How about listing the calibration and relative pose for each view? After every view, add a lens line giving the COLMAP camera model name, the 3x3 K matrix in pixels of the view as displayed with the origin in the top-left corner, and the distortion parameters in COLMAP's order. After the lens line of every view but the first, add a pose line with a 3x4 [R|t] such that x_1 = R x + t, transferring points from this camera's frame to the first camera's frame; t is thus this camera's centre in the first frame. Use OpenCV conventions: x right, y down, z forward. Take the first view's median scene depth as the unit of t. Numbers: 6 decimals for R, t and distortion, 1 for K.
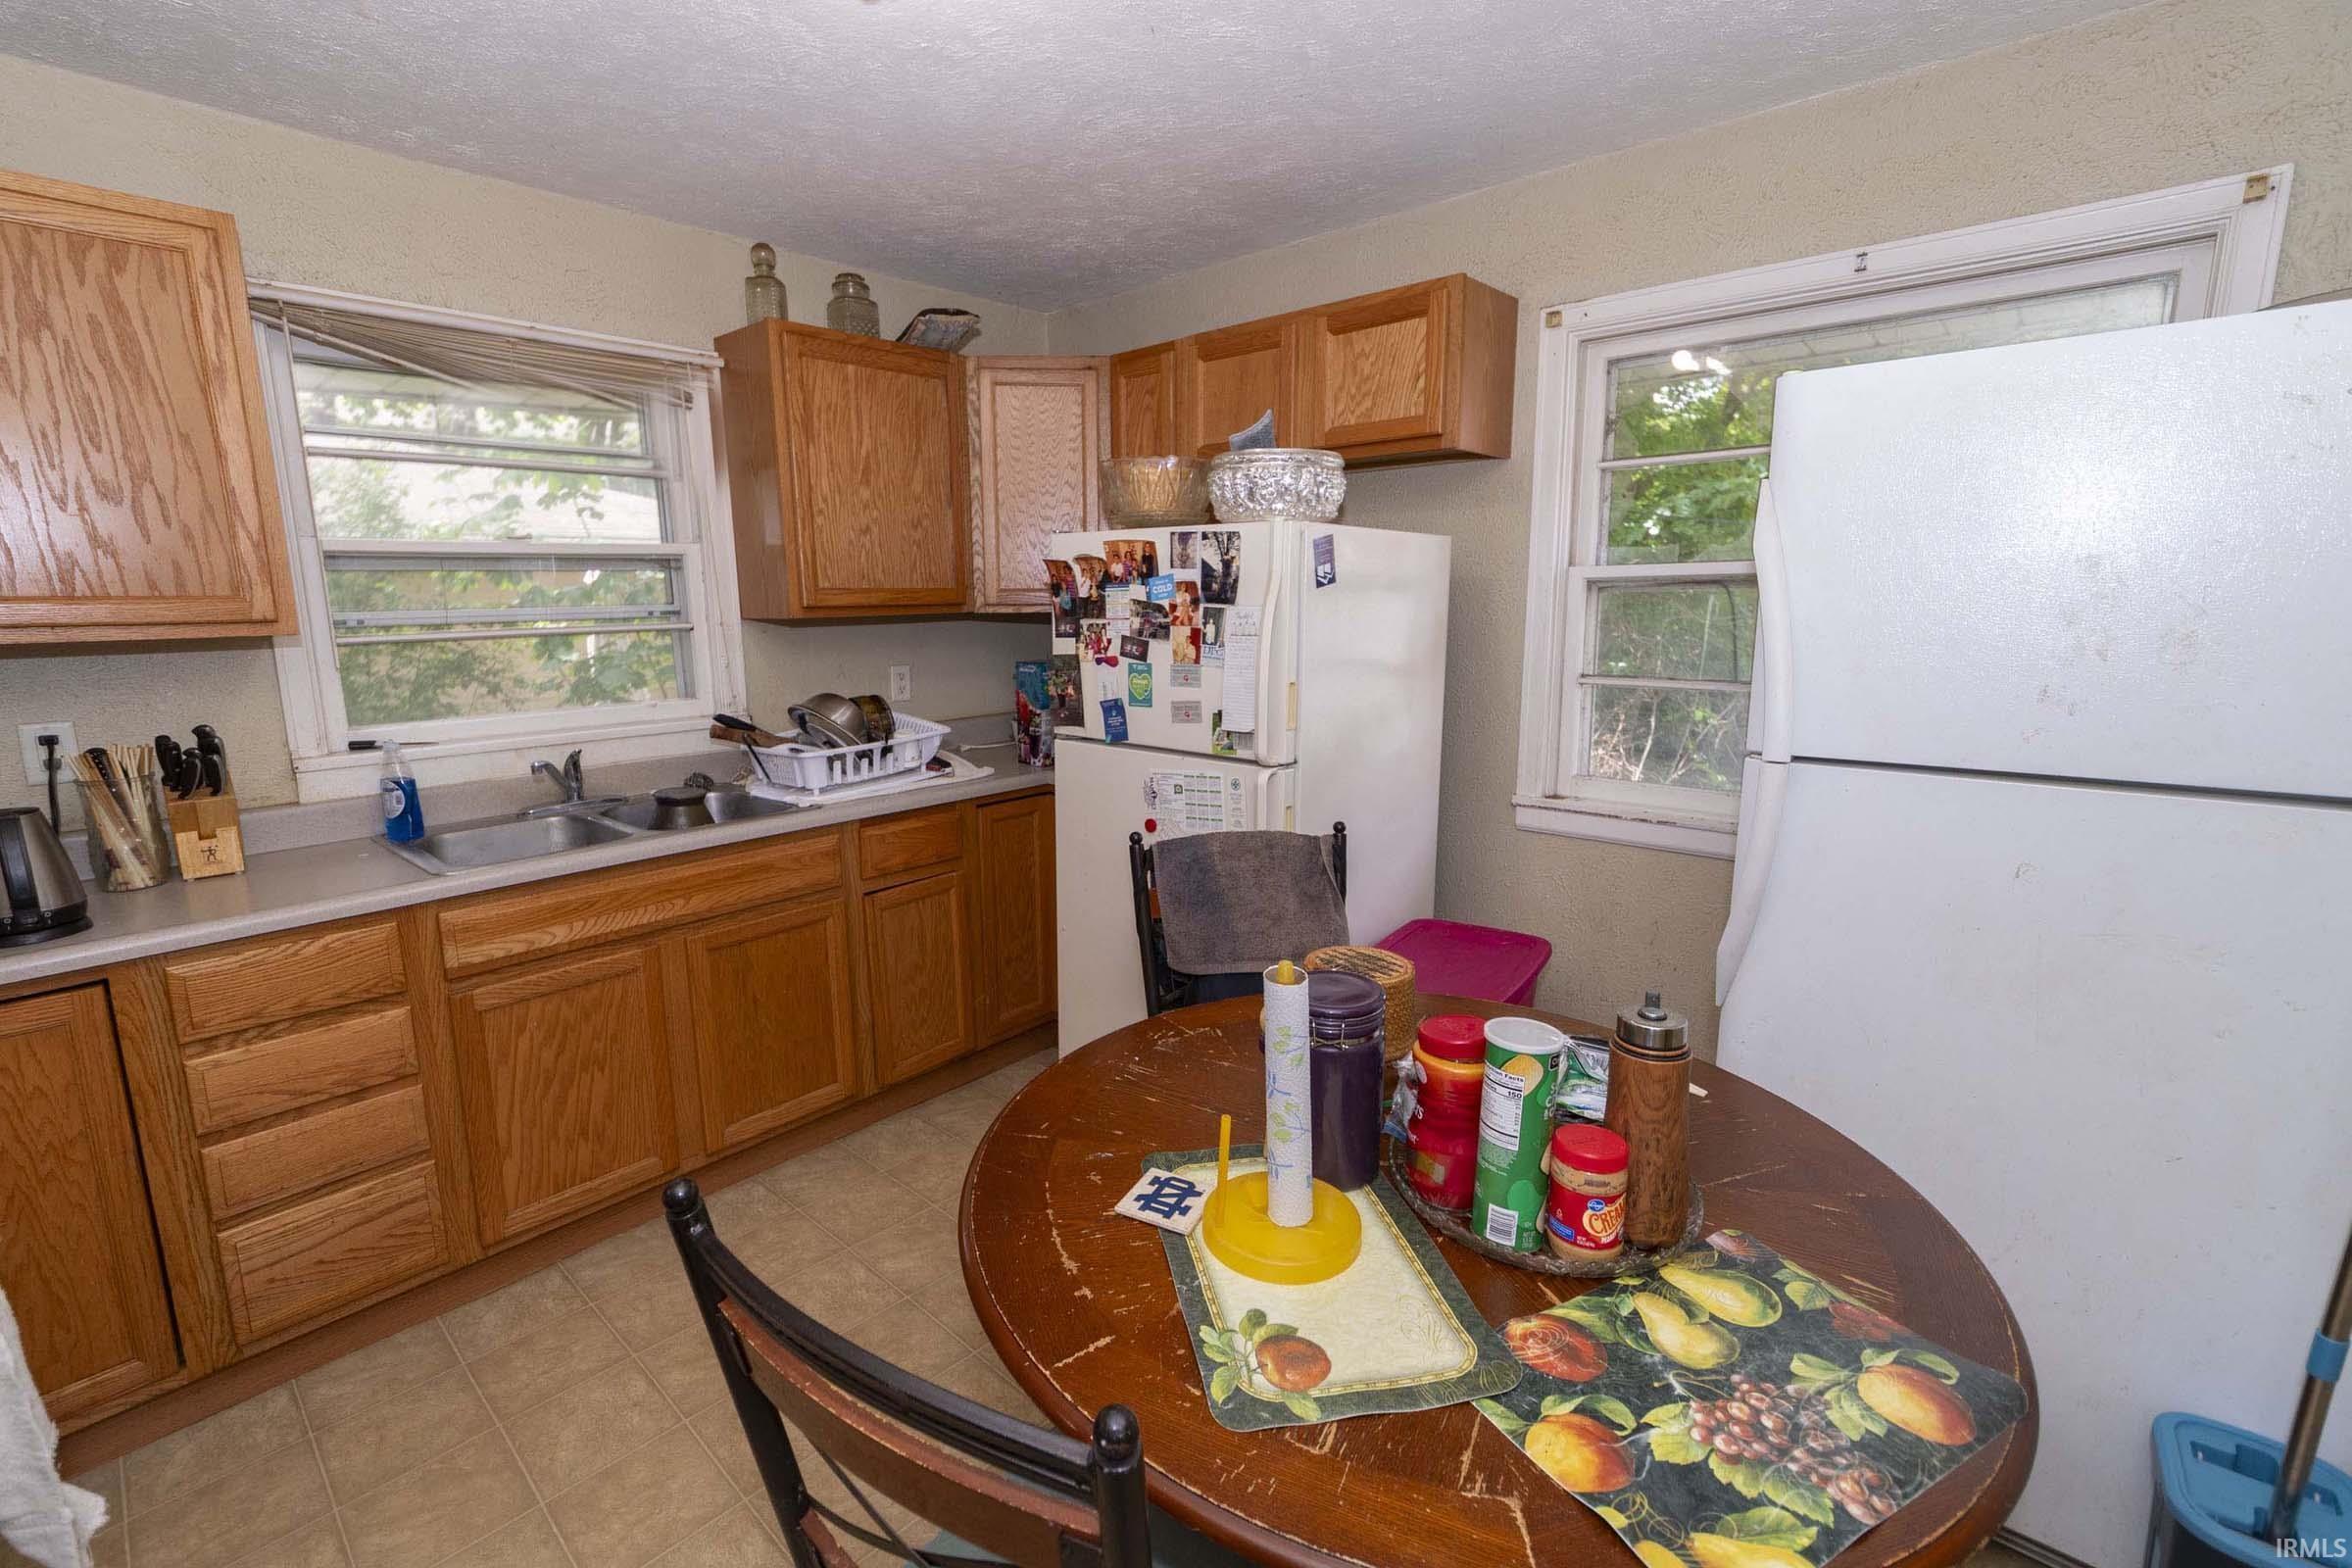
lens RADIAL K [[1023.1, 0, 1165.7], [0, 1023.1, 782.3], [0, 0, 1]] dist [-0.004795, 0.001623]
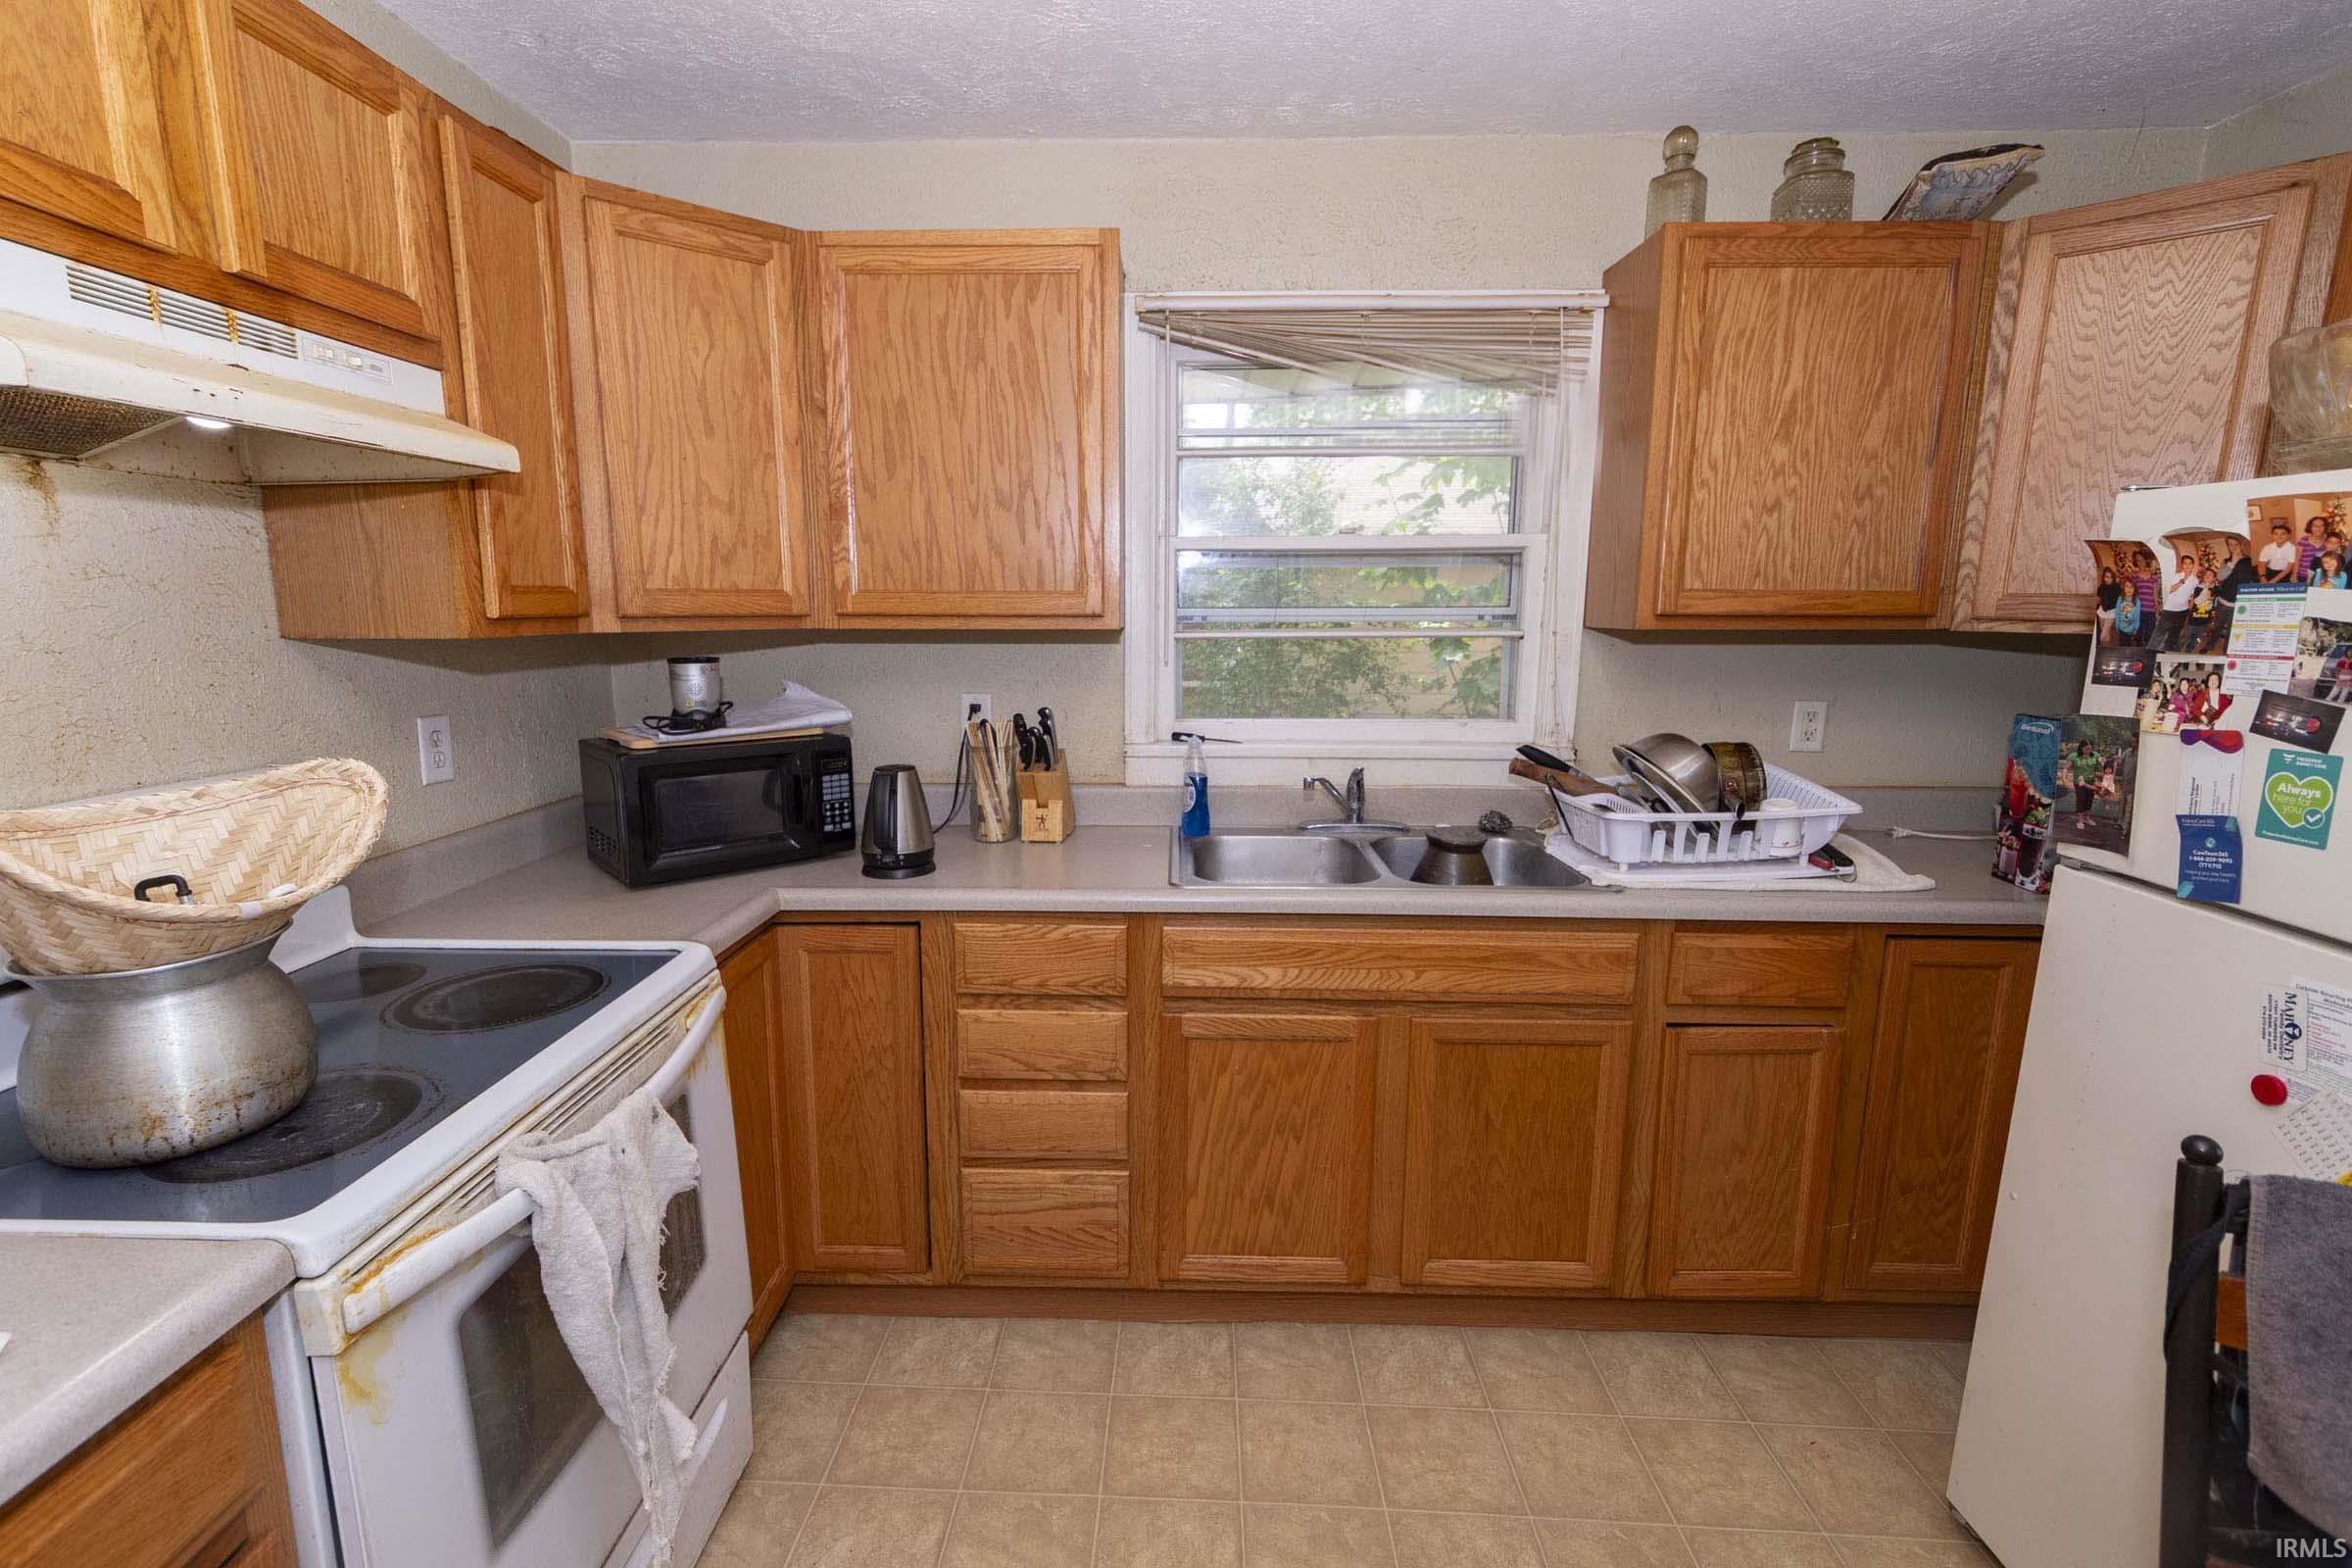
lens RADIAL K [[1023.1, 0, 1191.0], [0, 1023.1, 763.7], [0, 0, 1]] dist [-0.004795, 0.001623]
pose [[0.641294, 0.137354, -0.754902, 0.000809], [-0.151075, 0.987191, 0.051280, -0.056669], [0.752276, 0.081161, 0.653830, 0.297890]]
